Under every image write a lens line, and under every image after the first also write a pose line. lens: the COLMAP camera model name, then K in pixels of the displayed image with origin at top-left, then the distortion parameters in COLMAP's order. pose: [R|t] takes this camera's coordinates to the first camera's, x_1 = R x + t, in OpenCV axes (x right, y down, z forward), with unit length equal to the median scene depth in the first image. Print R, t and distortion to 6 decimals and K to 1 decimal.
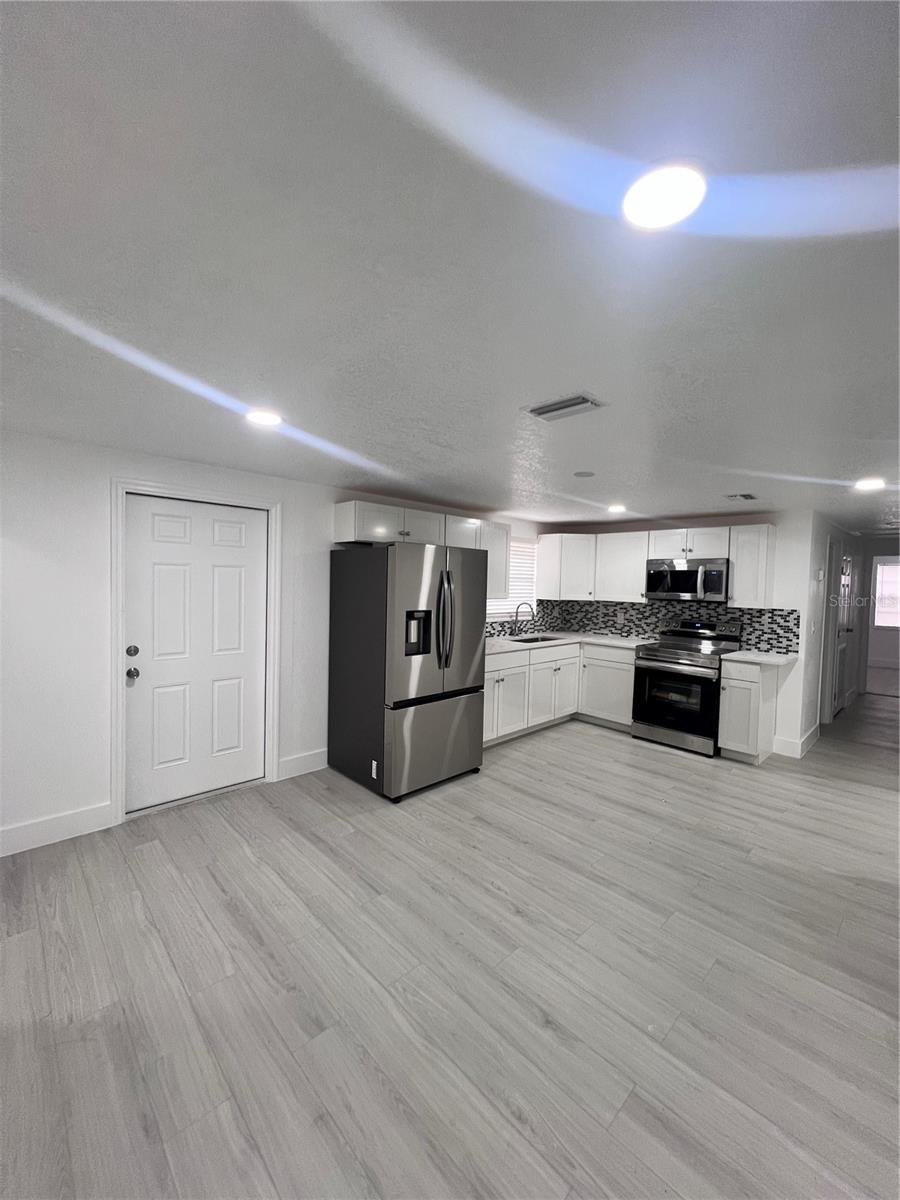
lens RADIAL K [[477.1, 0, 448.0], [0, 477.1, 600.2], [0, 0, 1]] dist [-0.003571, -0.000518]
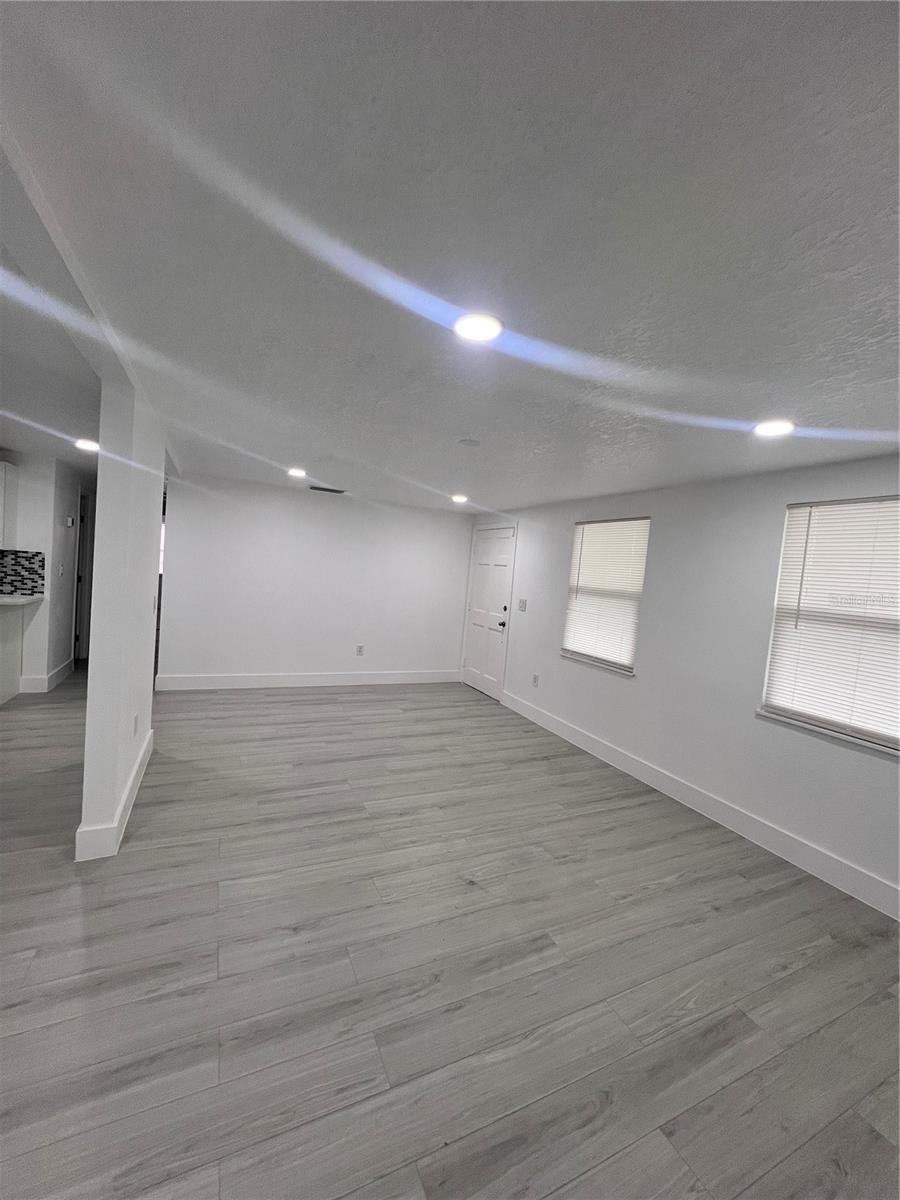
lens RADIAL K [[477.1, 0, 456.2], [0, 477.1, 601.3], [0, 0, 1]] dist [-0.003571, -0.000518]
pose [[0.301035, -0.054075, 0.952079, 0.009754], [-0.044770, 0.996489, 0.070753, 0.012505], [-0.952562, -0.063923, 0.297557, -0.174523]]
